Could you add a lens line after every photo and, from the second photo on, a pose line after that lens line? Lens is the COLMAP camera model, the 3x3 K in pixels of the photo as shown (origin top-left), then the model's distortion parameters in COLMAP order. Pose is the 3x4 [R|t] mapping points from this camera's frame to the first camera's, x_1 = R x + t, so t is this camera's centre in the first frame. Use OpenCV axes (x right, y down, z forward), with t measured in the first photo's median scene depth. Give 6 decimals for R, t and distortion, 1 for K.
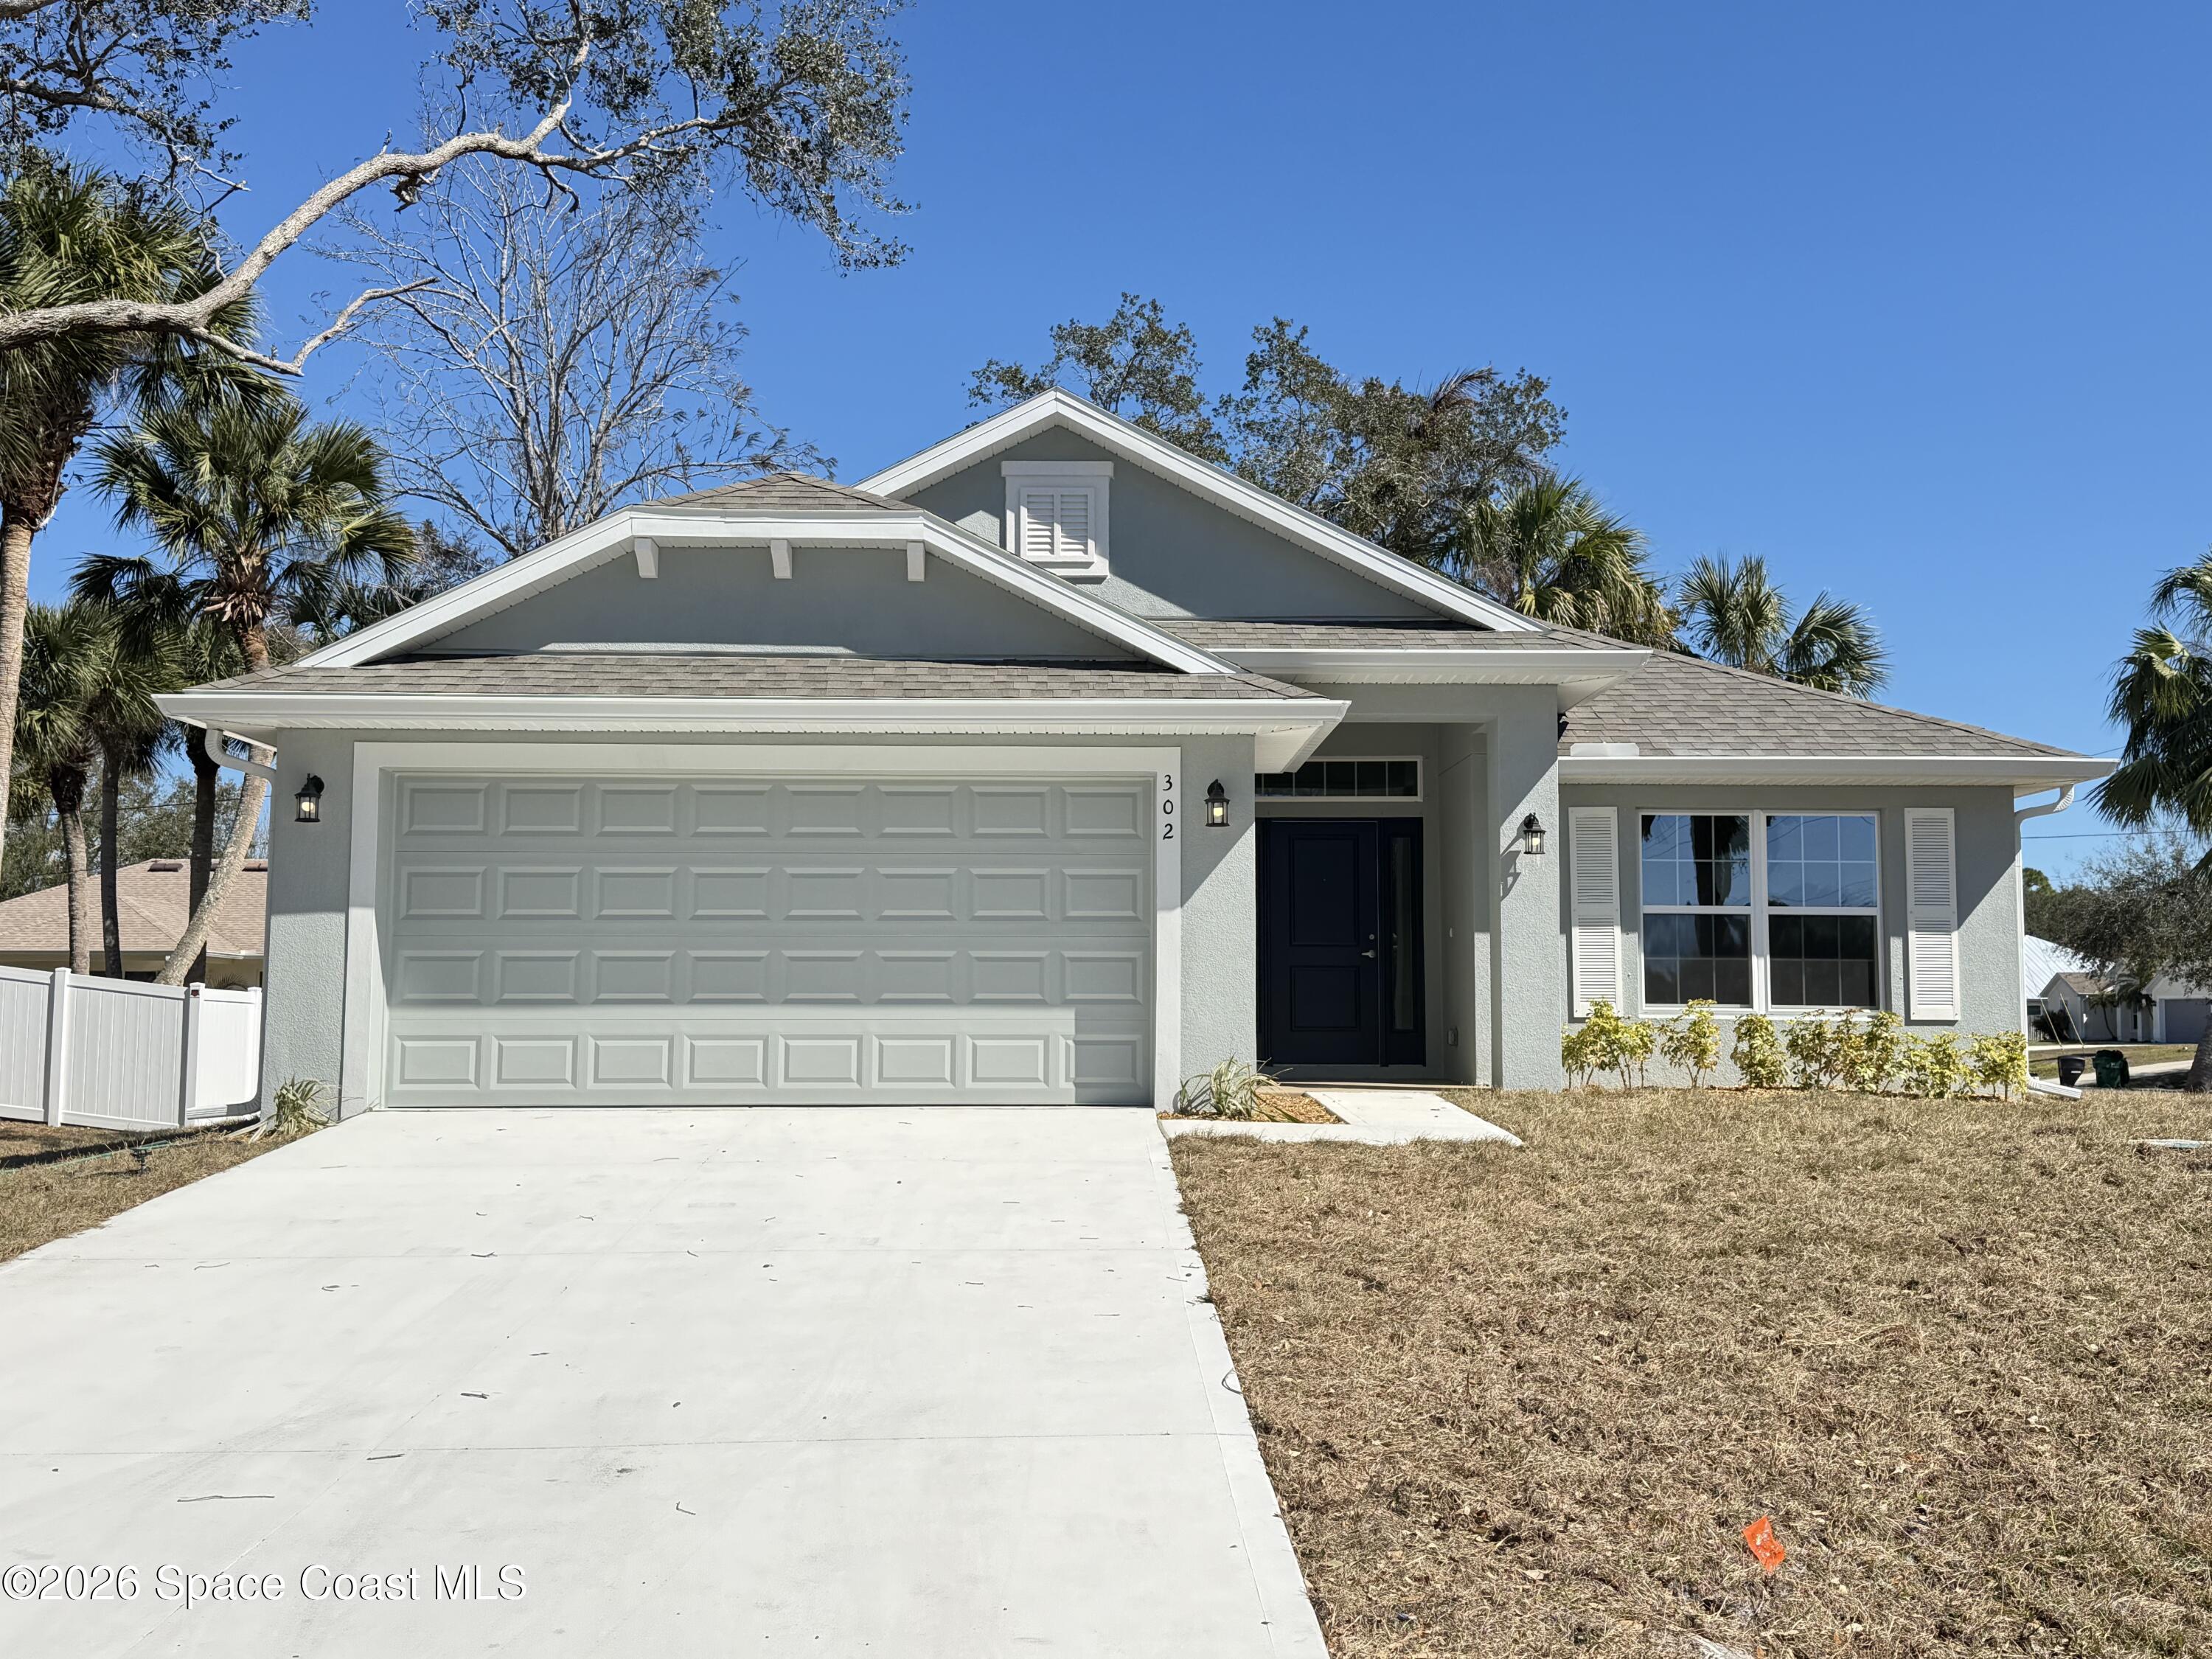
lens RADIAL K [[2194.2, 0, 1106.0], [0, 2194.2, 829.5], [0, 0, 1]] dist [0.142960, -0.307155]
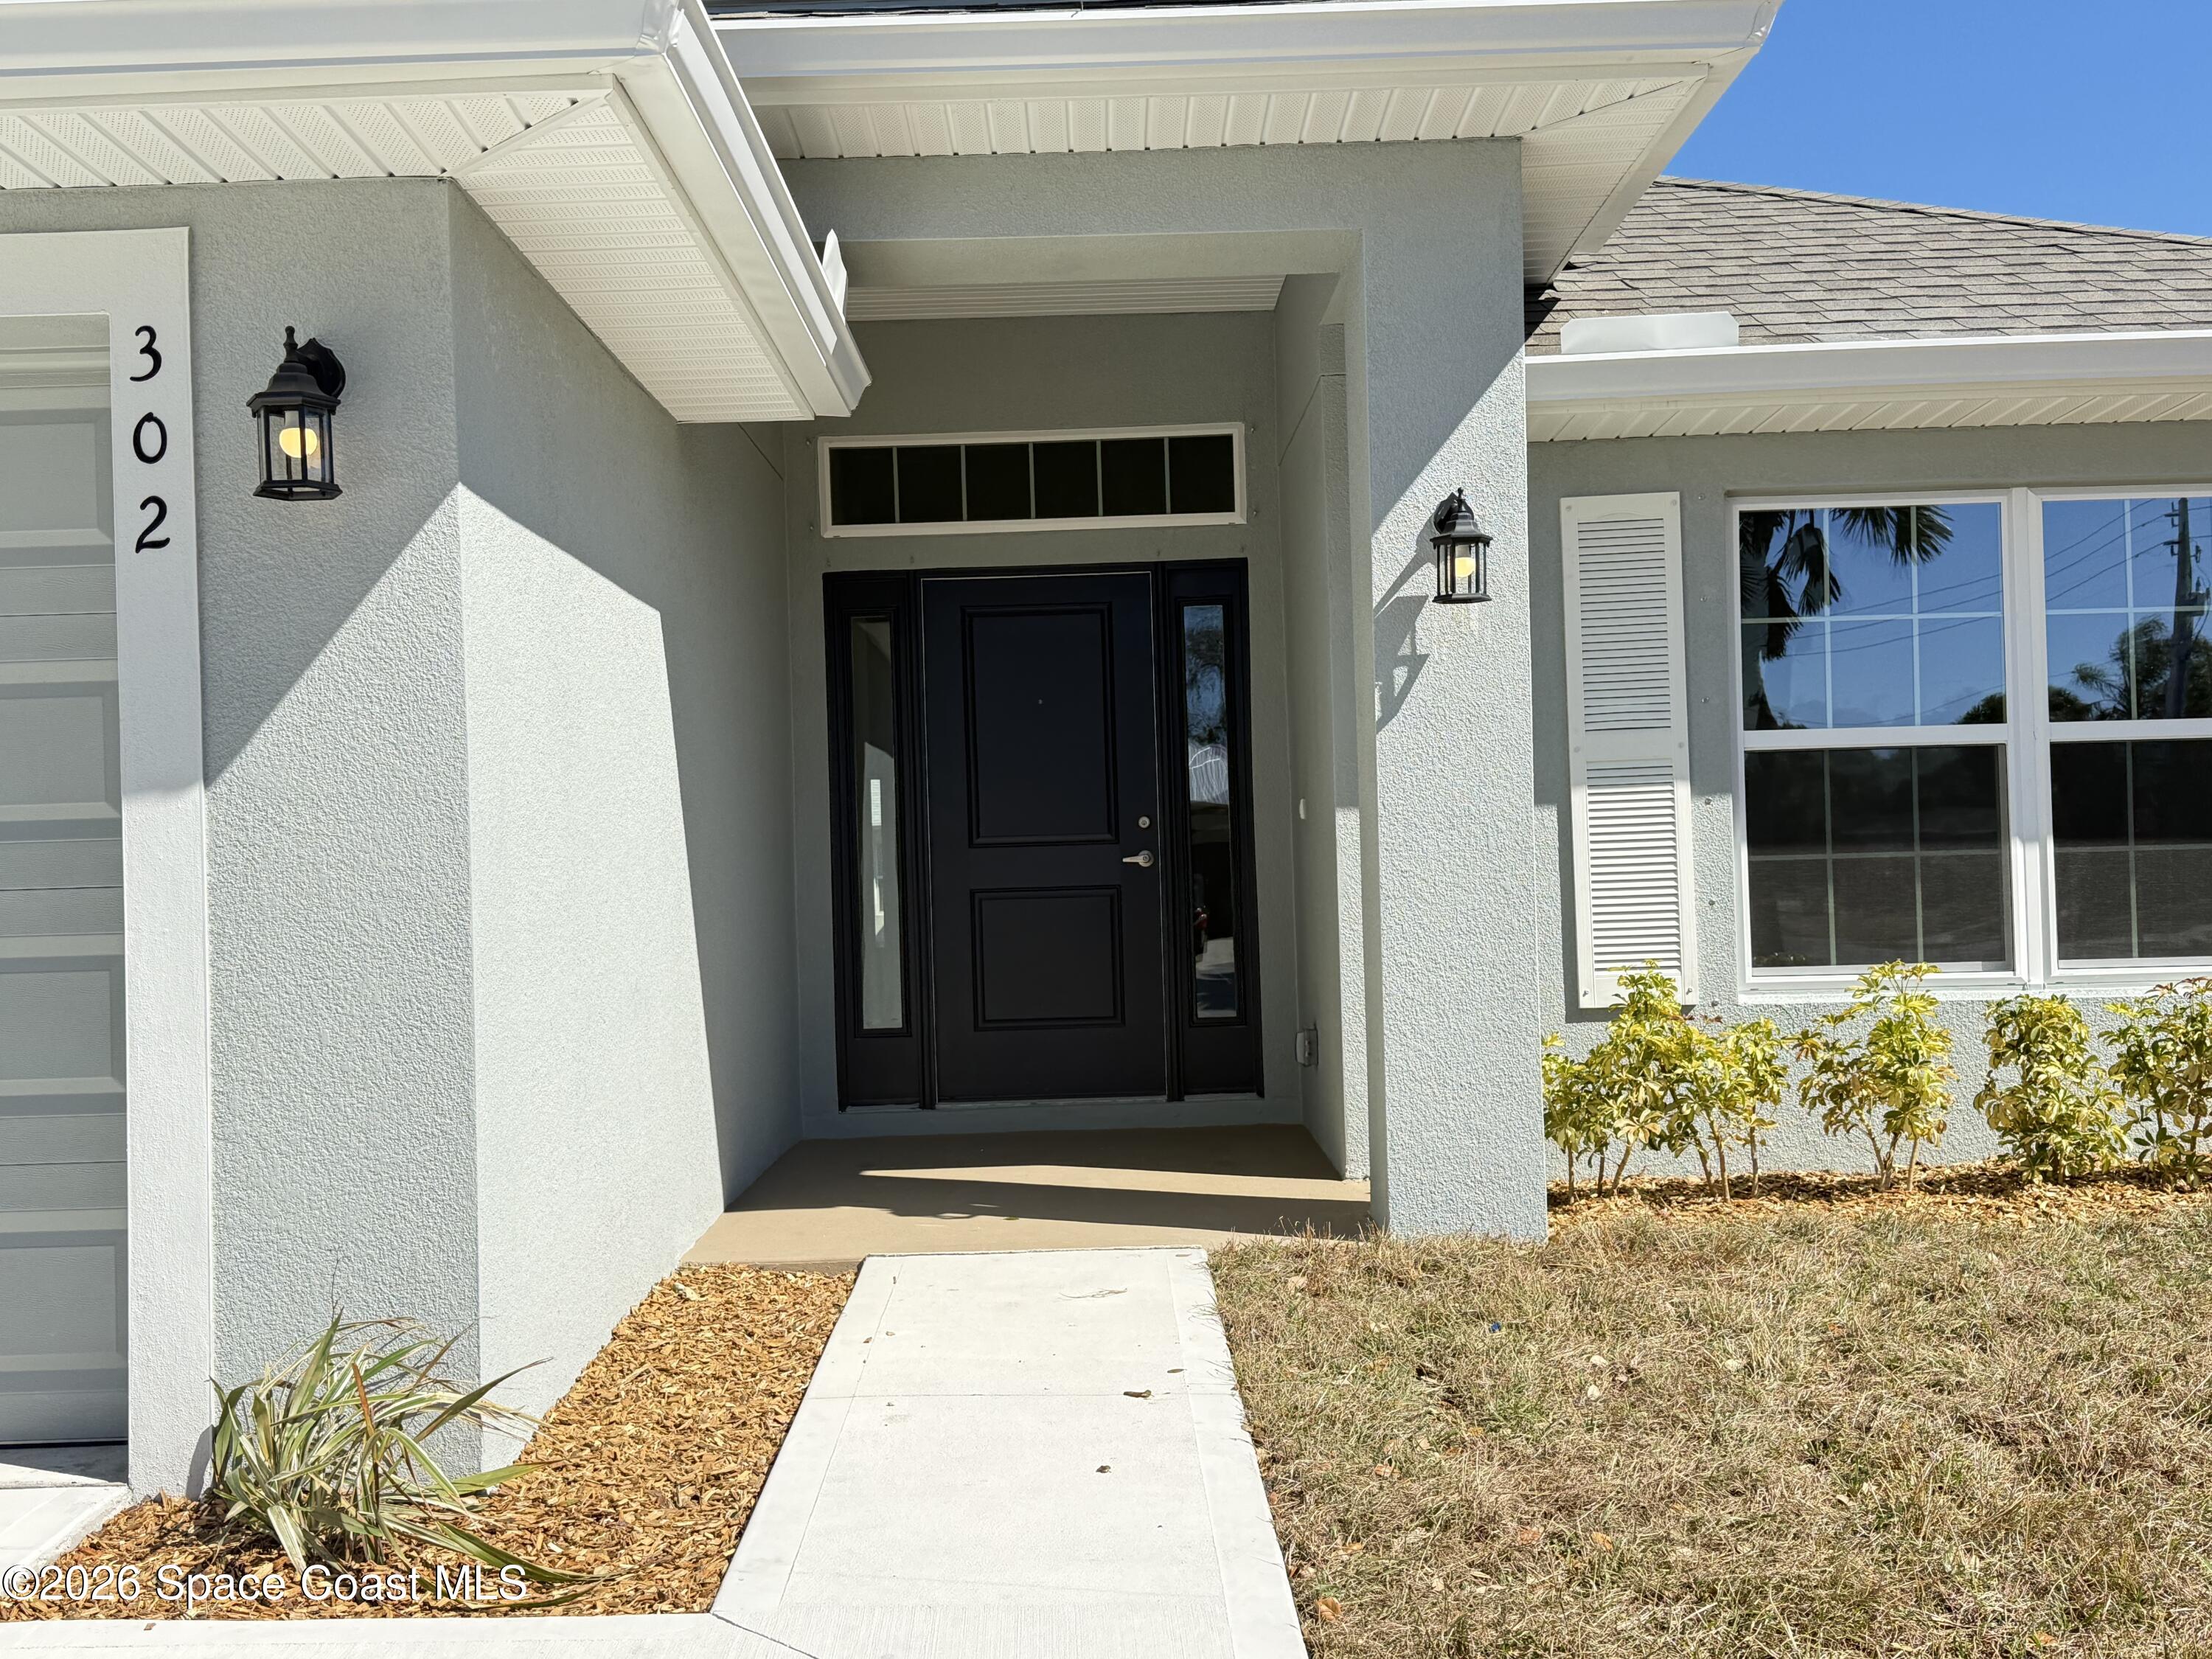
lens RADIAL K [[2194.2, 0, 1106.0], [0, 2194.2, 829.5], [0, 0, 1]] dist [0.142960, -0.307155]
pose [[0.999335, -0.033272, -0.014946, 0.133960], [0.034180, 0.997280, 0.065294, 0.022384], [0.012733, -0.065762, 0.997754, 0.604289]]
